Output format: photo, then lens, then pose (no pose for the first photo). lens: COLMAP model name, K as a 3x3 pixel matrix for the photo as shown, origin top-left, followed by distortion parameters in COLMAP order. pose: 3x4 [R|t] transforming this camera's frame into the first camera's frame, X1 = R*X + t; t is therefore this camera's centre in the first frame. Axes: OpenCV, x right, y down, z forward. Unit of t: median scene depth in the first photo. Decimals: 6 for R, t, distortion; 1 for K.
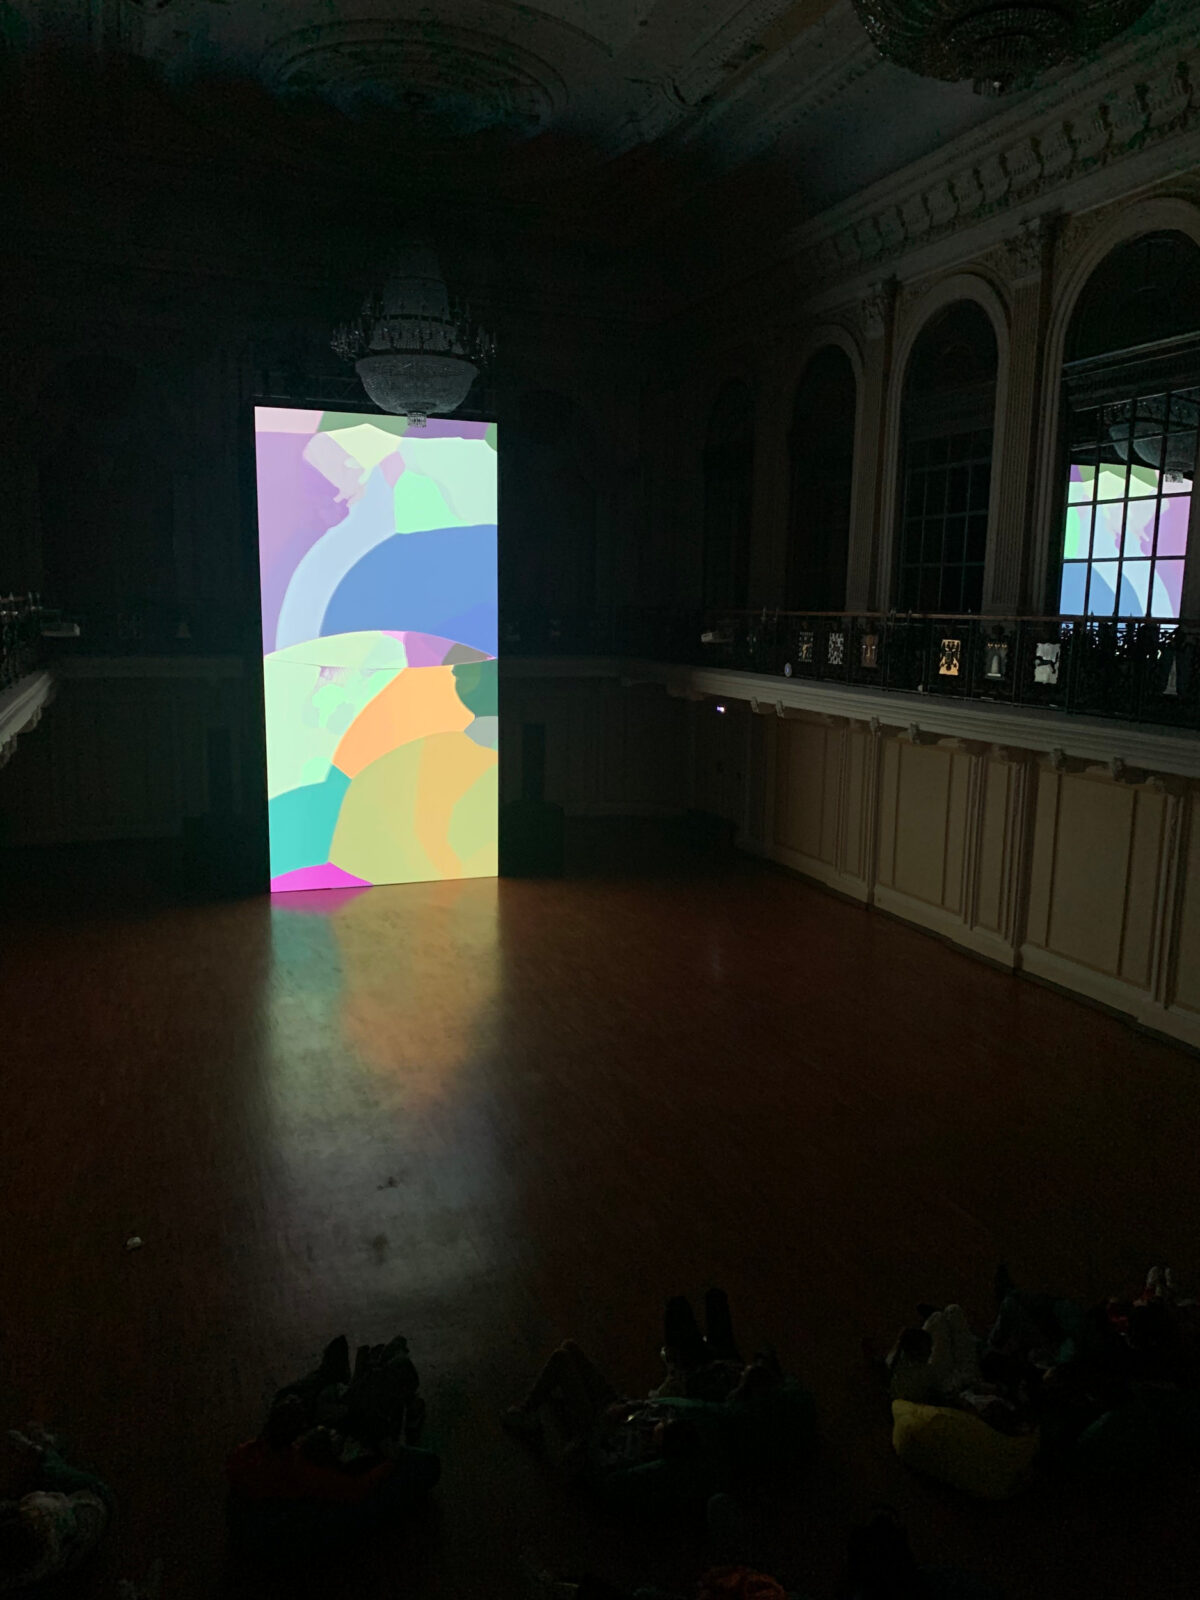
lens RADIAL K [[1204.9, 0, 600.0], [0, 1204.9, 800.0], [0, 0, 1]] dist [0.014905, -0.003443]
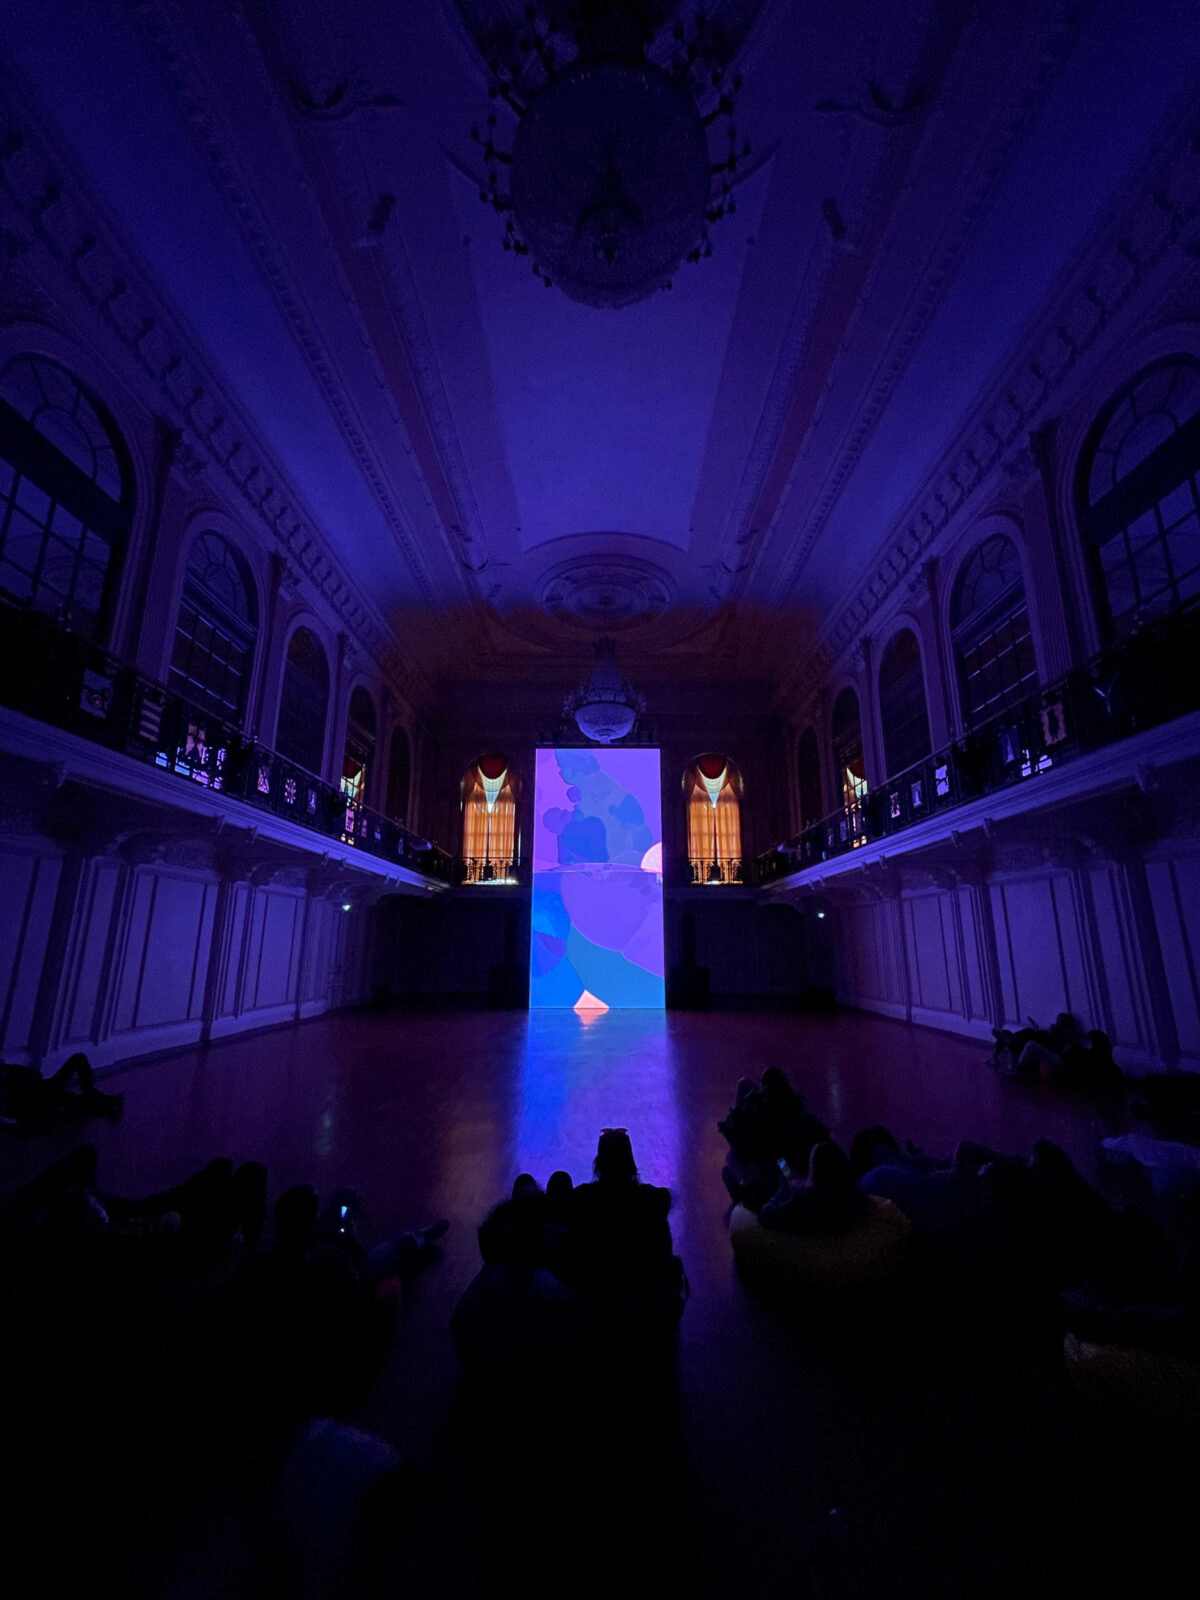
lens RADIAL K [[640.3, 0, 602.8], [0, 640.3, 799.3], [0, 0, 1]] dist [-0.007554, 0.000629]
pose [[0.935006, -0.091325, -0.342671, 0.220755], [-0.048073, 0.924713, -0.377617, 0.188248], [0.351358, 0.369547, 0.860222, 0.187031]]
